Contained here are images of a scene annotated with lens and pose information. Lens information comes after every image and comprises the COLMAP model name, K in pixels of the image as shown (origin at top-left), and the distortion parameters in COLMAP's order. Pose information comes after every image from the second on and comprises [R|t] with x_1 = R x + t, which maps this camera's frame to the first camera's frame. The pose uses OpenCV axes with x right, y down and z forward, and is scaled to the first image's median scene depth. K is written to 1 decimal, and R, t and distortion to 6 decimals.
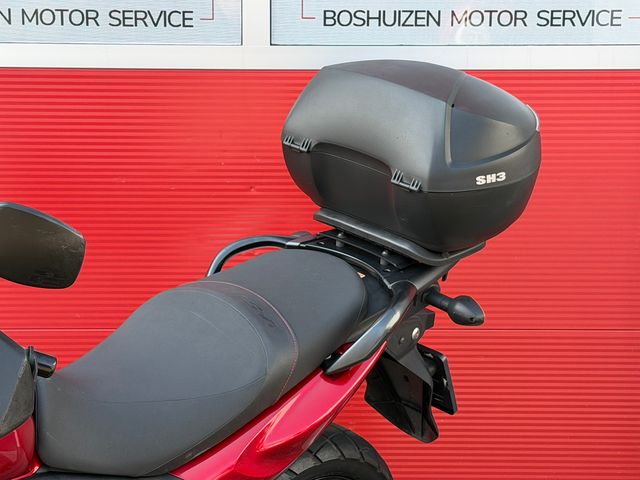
lens RADIAL K [[1345.1, 0, 315.5], [0, 1345.1, 238.0], [0, 0, 1]] dist [0.145407, 0.000000]
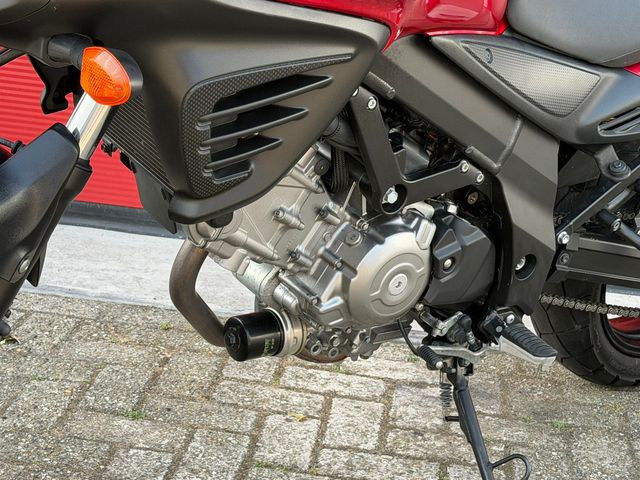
lens RADIAL K [[1345.1, 0, 311.6], [0, 1345.1, 234.2], [0, 0, 1]] dist [0.145407, 0.000000]
pose [[0.985582, 0.117908, -0.121346, -0.157926], [-0.102049, 0.986312, 0.129520, 0.154089], [0.134956, -0.115269, 0.984124, 0.056046]]
